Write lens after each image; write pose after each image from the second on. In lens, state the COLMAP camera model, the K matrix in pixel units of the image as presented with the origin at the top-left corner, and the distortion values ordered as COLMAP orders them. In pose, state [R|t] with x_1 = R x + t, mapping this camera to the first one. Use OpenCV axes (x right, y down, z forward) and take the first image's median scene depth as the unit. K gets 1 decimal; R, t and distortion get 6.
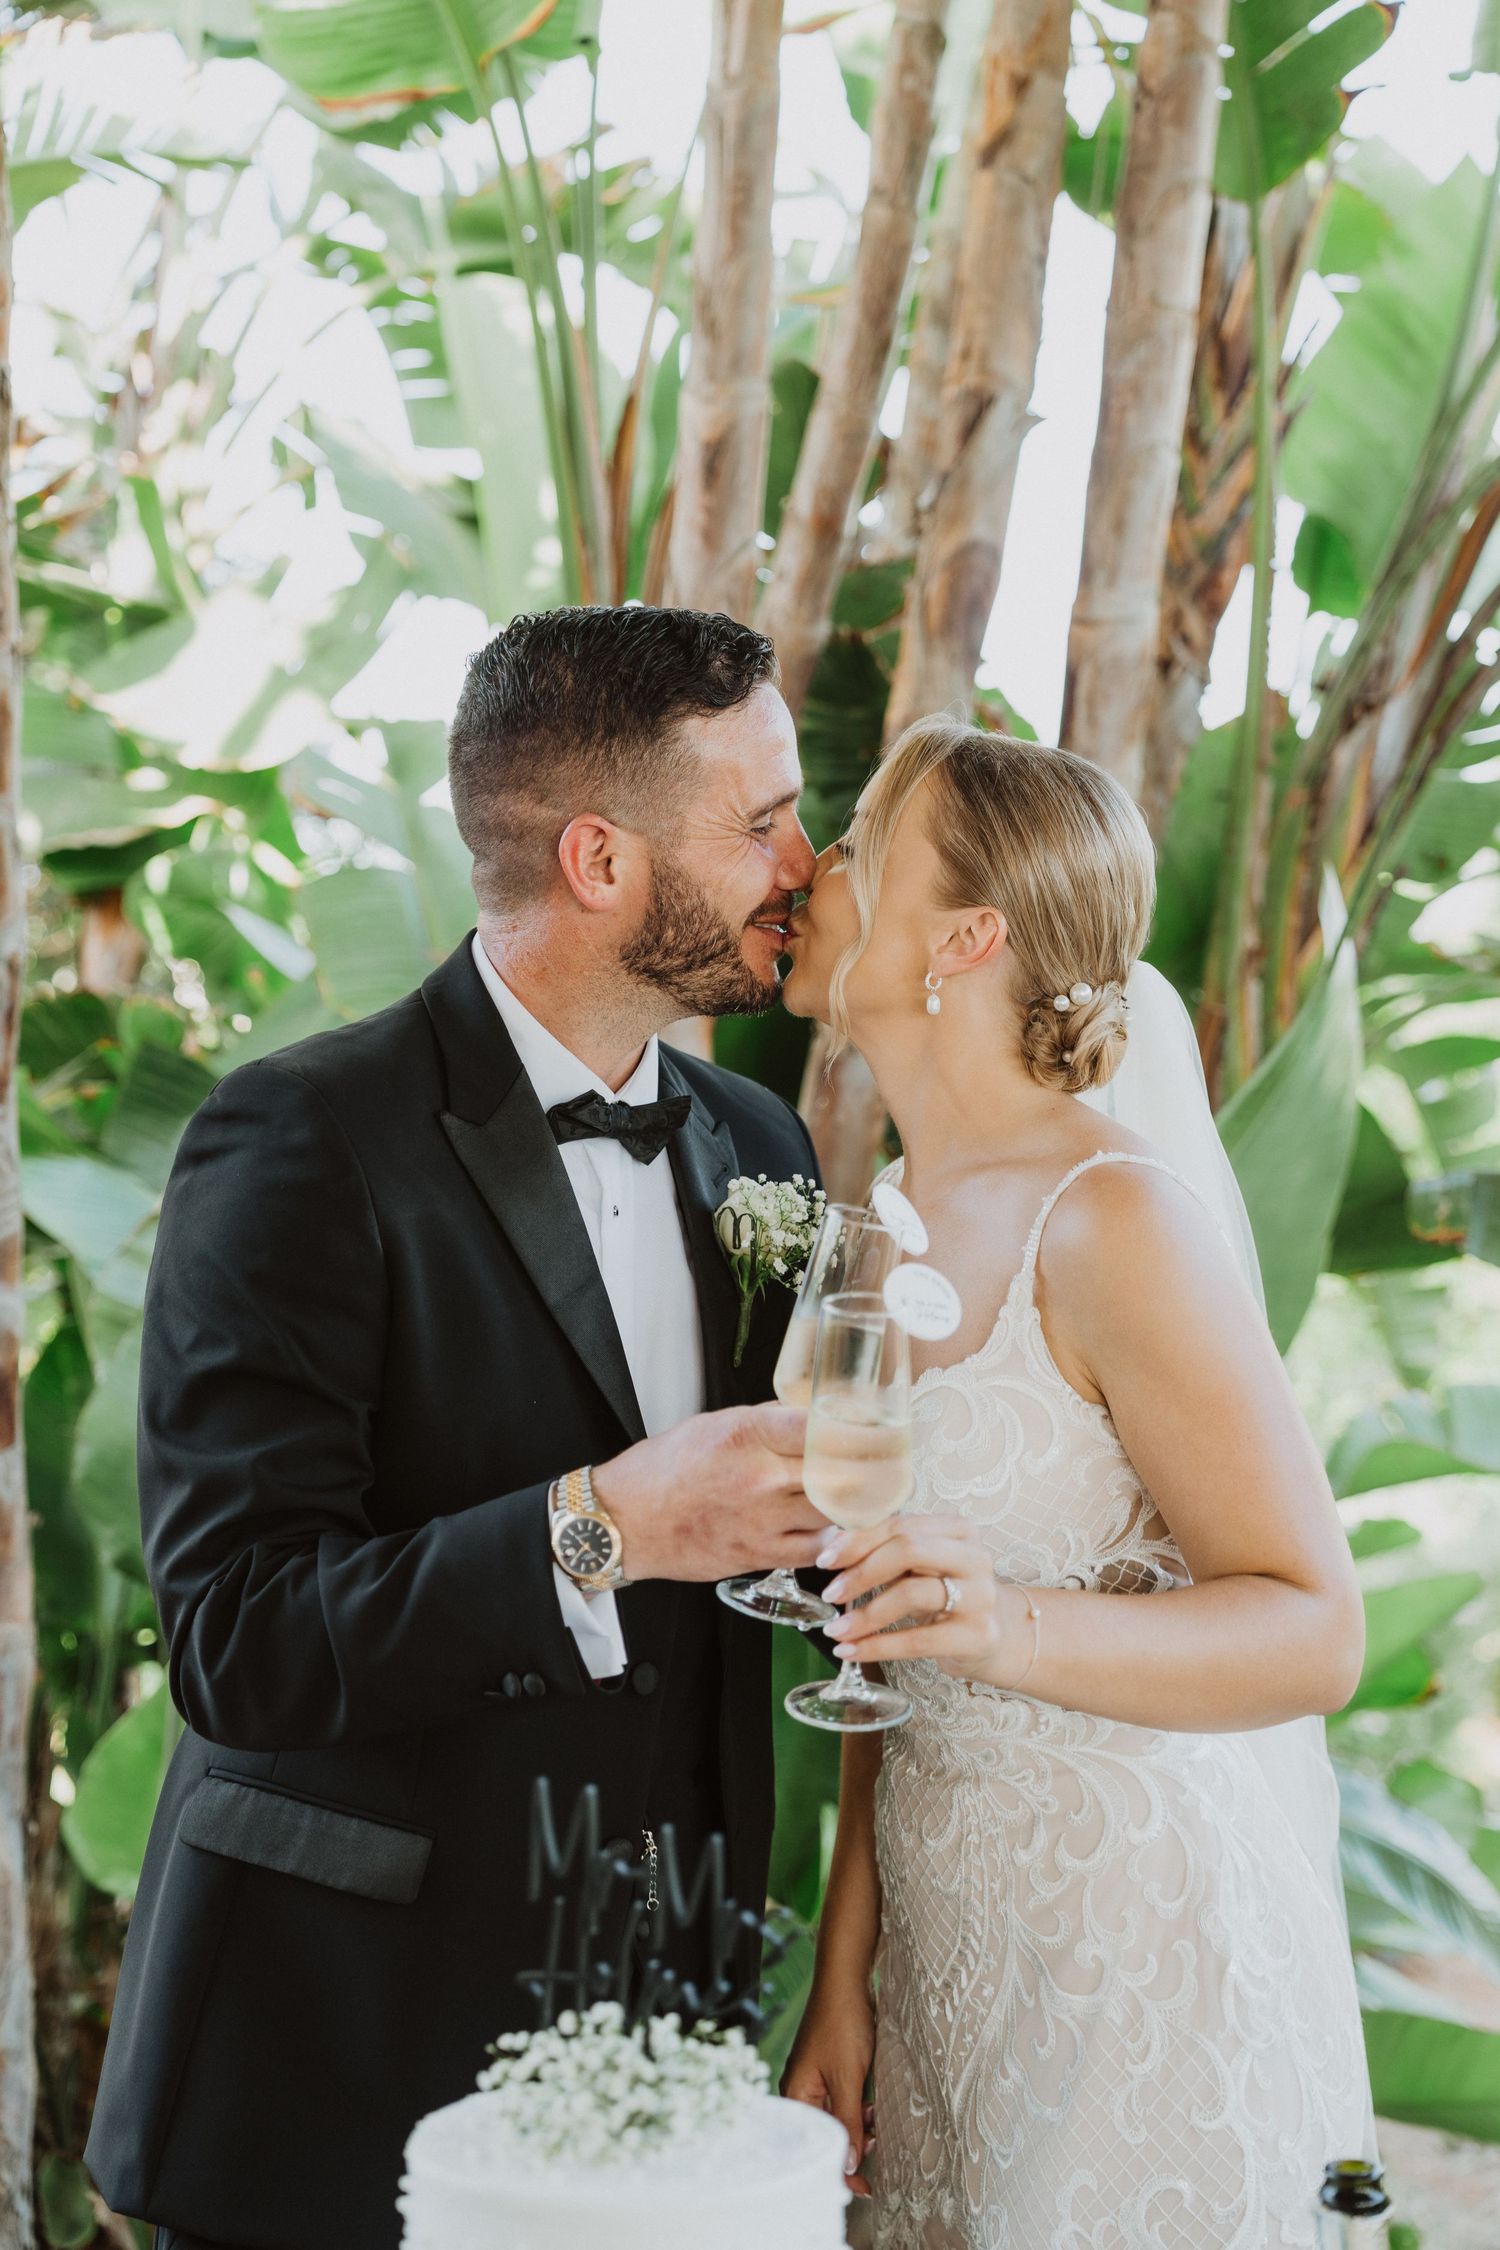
lens RADIAL K [[3542.1, 0, 817.8], [0, 3542.1, 1119.2], [0, 0, 1]] dist [0.009164, 0.000000]
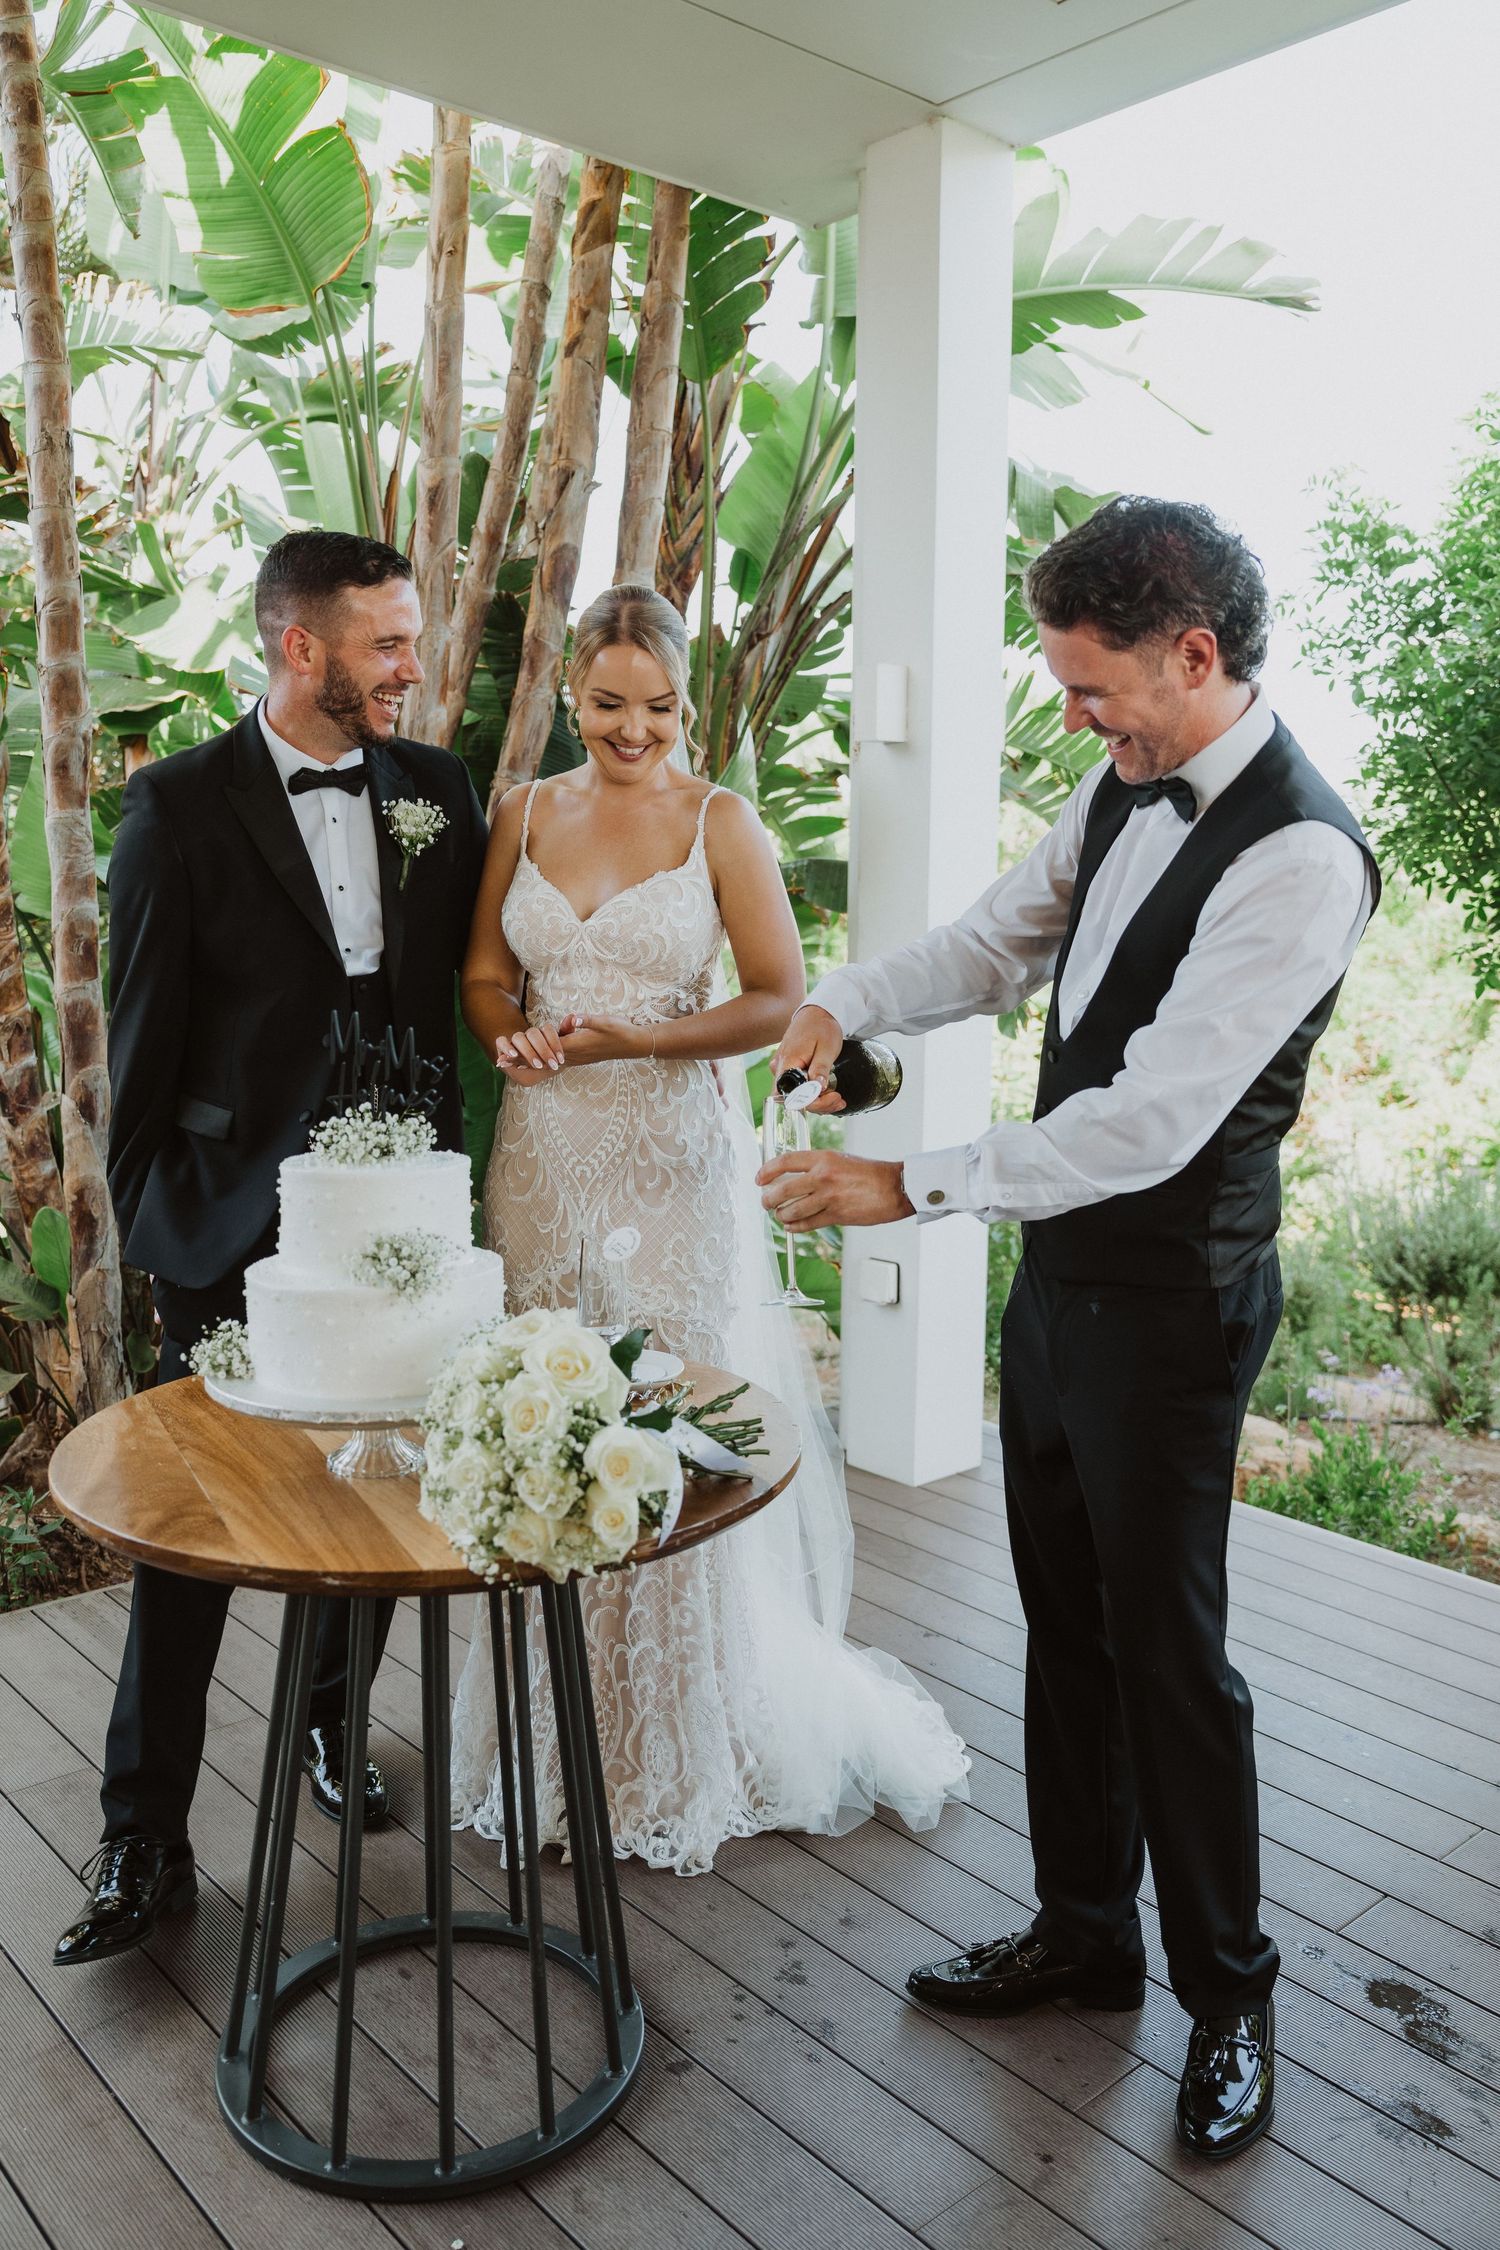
lens RADIAL K [[1799.8, 0, 774.7], [0, 1799.8, 1129.0], [0, 0, 1]] dist [-0.003875, 0.000092]
pose [[0.990926, -0.017373, 0.133283, 0.018620], [0.002014, 0.993420, 0.114510, 0.050685], [-0.134396, -0.113202, 0.984441, -0.075695]]
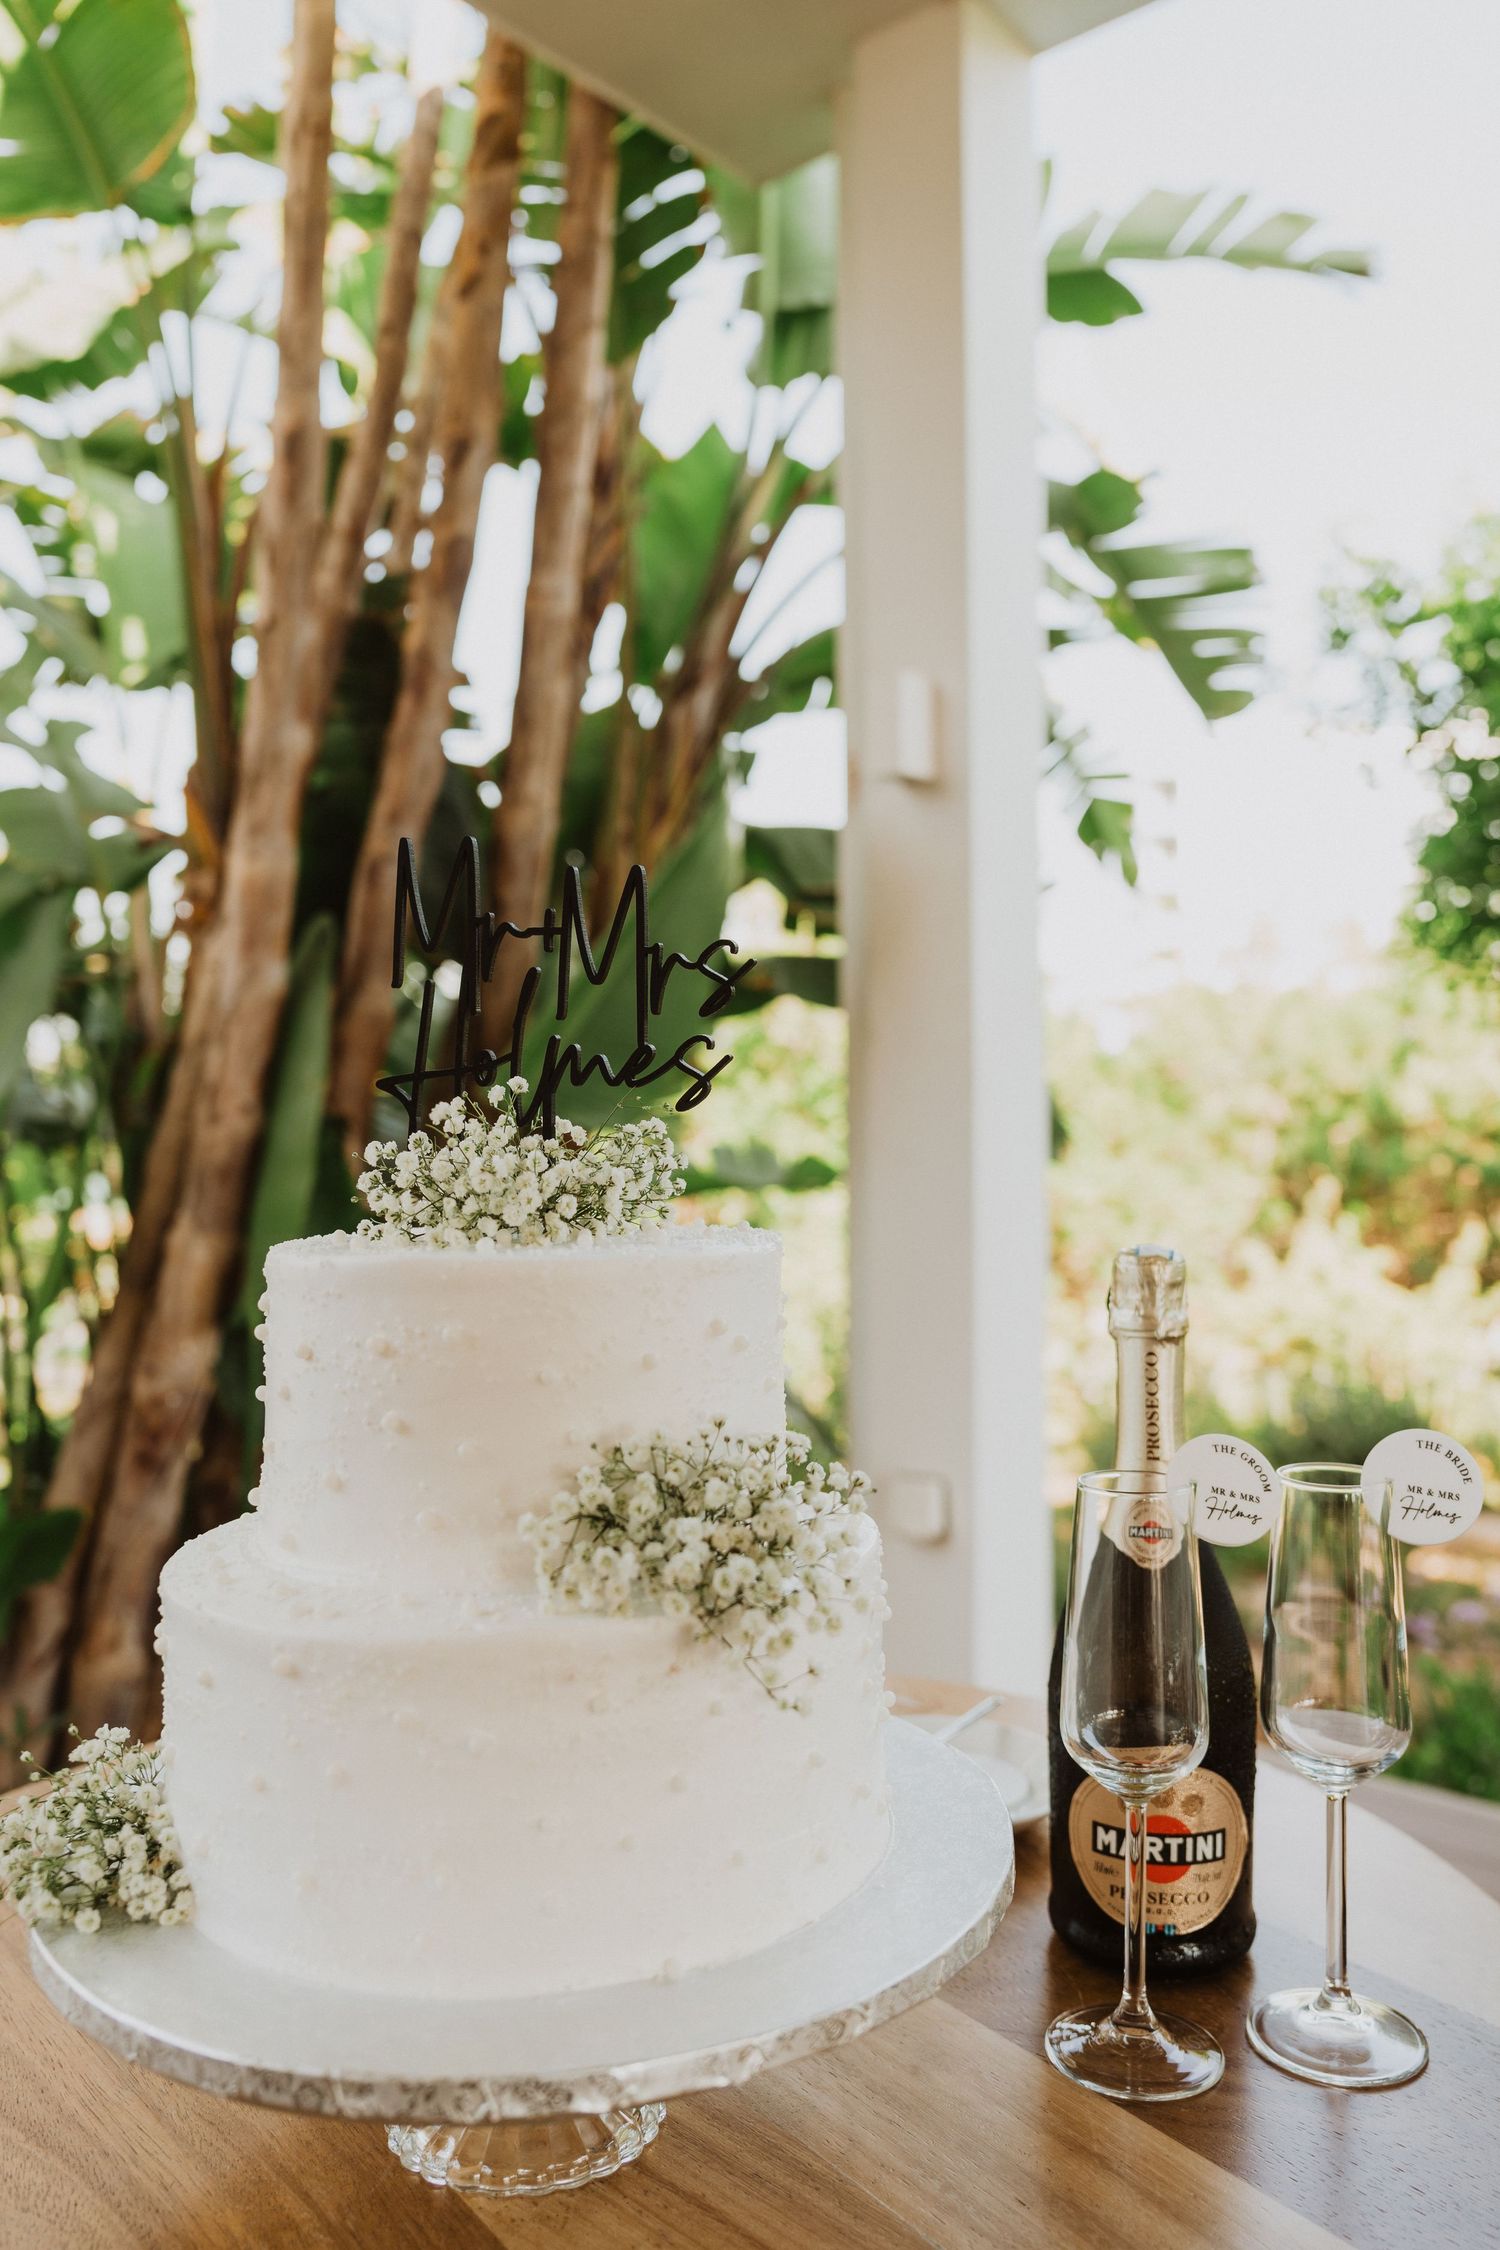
lens RADIAL K [[1739.8, 0, 760.3], [0, 1739.8, 1114.1], [0, 0, 1]] dist [0.001107, 0.003883]
pose [[0.959819, -0.019778, 0.279923, -0.045150], [0.026942, 0.999400, -0.021766, 0.102797], [-0.279324, 0.028433, 0.959776, 0.226169]]
